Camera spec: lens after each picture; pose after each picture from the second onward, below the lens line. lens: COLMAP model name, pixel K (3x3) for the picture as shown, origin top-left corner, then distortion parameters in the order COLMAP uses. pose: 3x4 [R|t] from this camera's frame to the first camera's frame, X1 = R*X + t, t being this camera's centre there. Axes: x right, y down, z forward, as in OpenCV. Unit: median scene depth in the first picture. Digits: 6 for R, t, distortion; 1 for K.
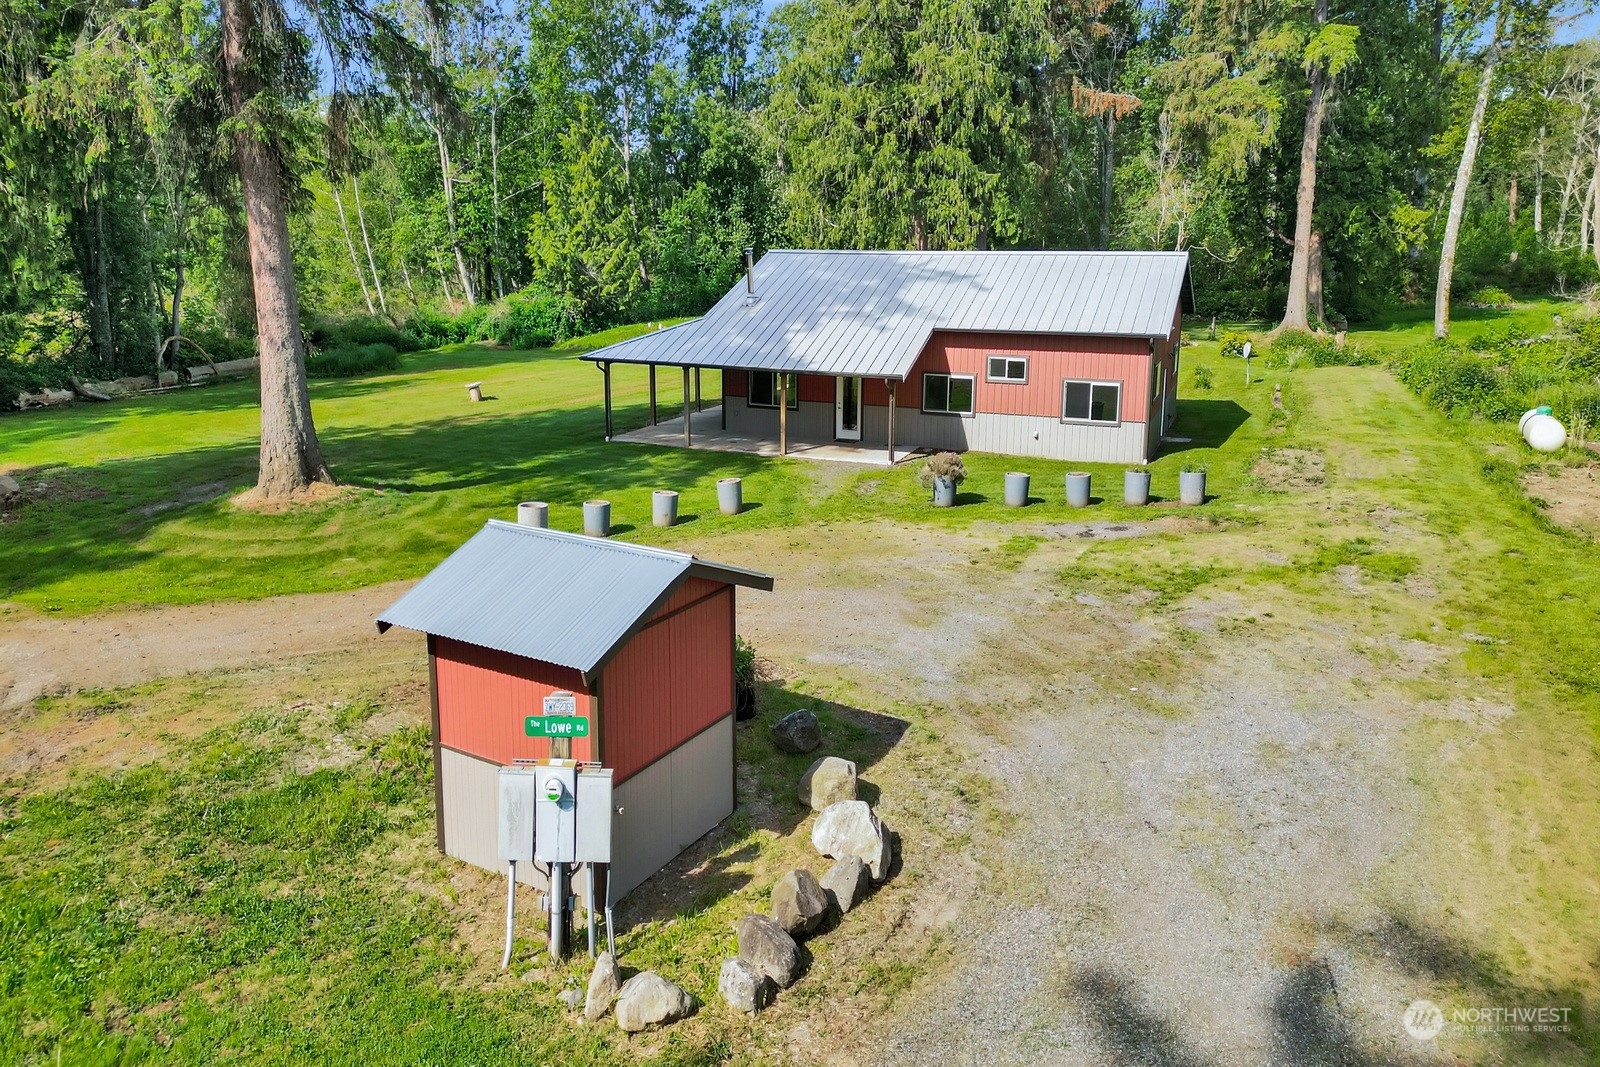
lens RADIAL K [[1135.3, 0, 801.8], [0, 1135.3, 481.8], [0, 0, 1]] dist [0.117129, -0.105137]
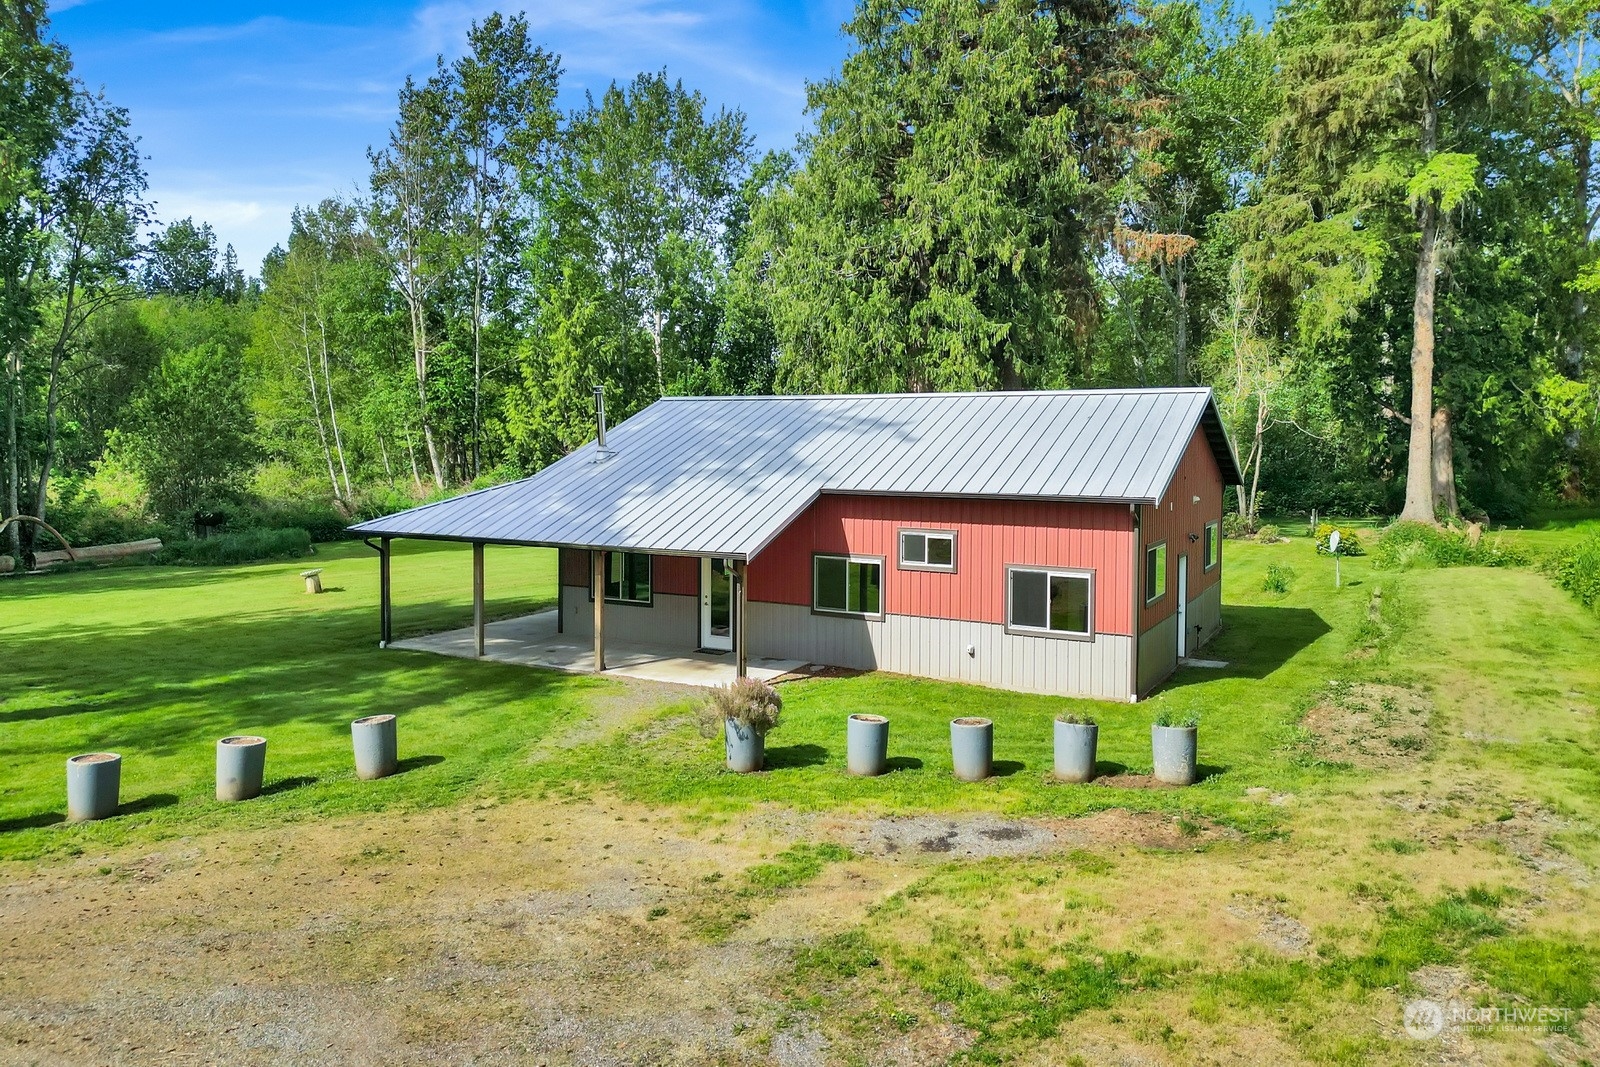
lens RADIAL K [[1131.4, 0, 800.0], [0, 1131.4, 533.5], [0, 0, 1]] dist [0.108997, -0.102559]
pose [[0.993881, 0.009811, -0.110015, 0.113921], [-0.024487, 0.990833, -0.132858, -0.011726], [0.107703, 0.134739, 0.985010, 0.213429]]
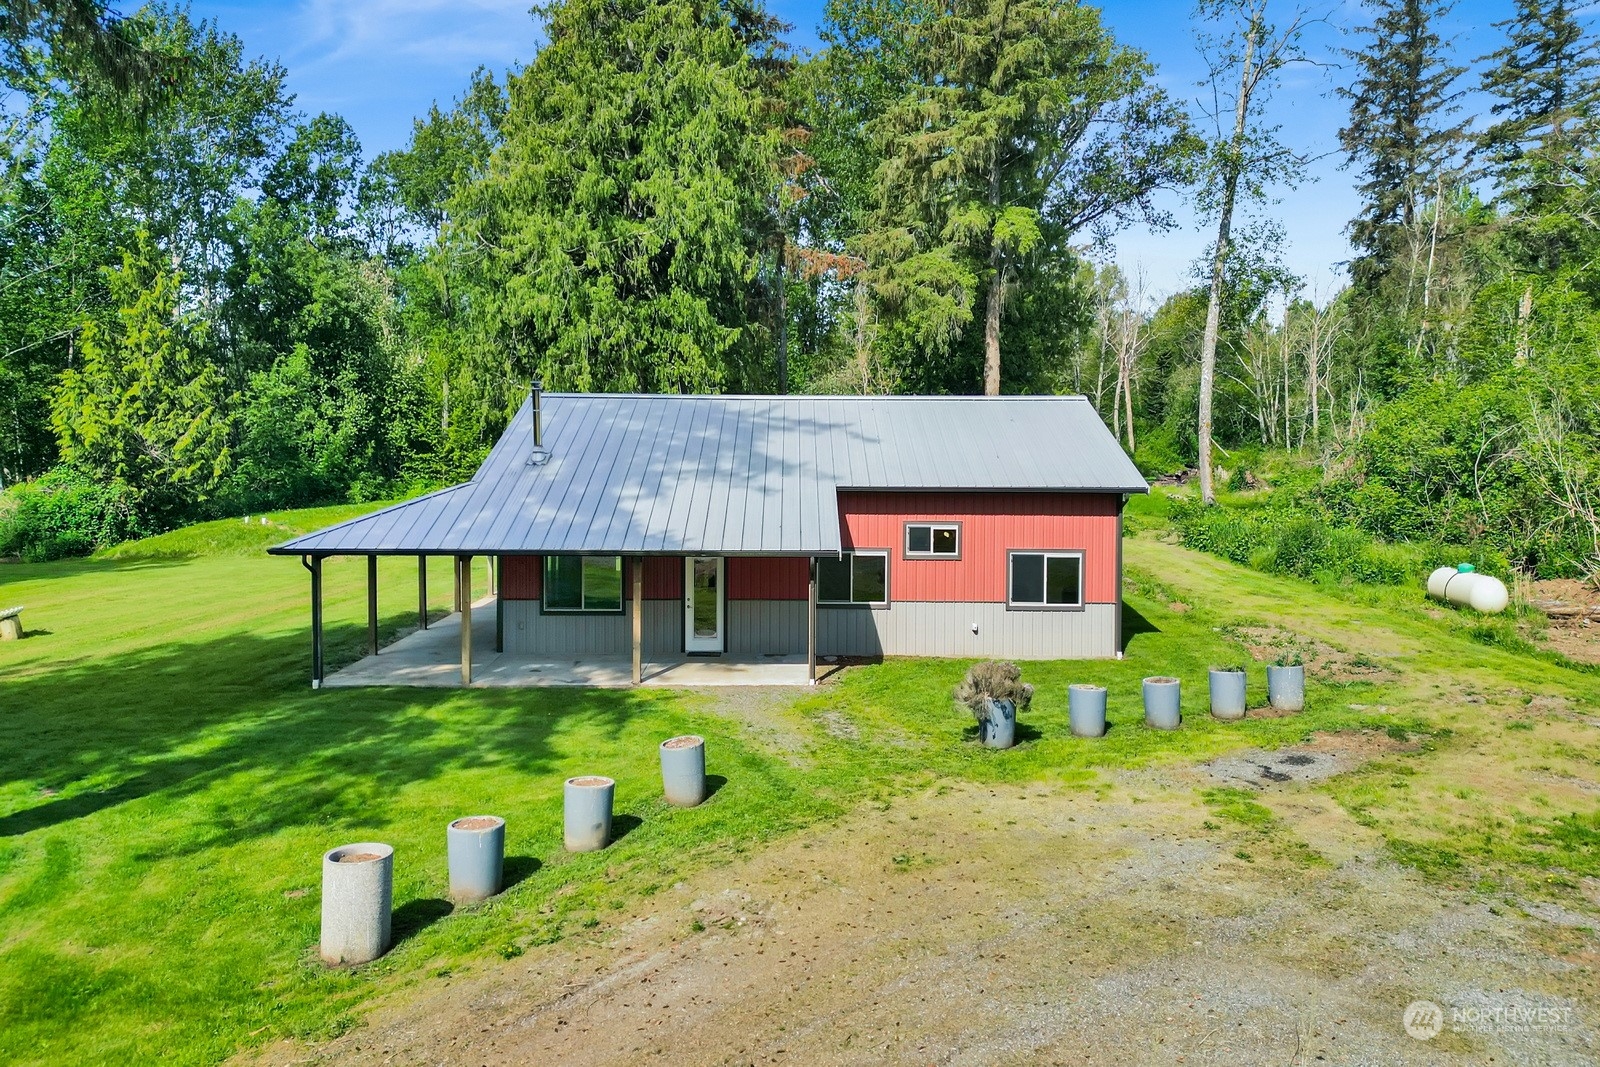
lens RADIAL K [[1135.1, 0, 808.8], [0, 1135.1, 513.0], [0, 0, 1]] dist [0.101195, -0.093738]
pose [[0.921391, -0.027294, 0.387676, -0.112853], [0.084300, 0.987817, -0.130809, -0.017399], [-0.379383, 0.153208, 0.912467, 0.228381]]
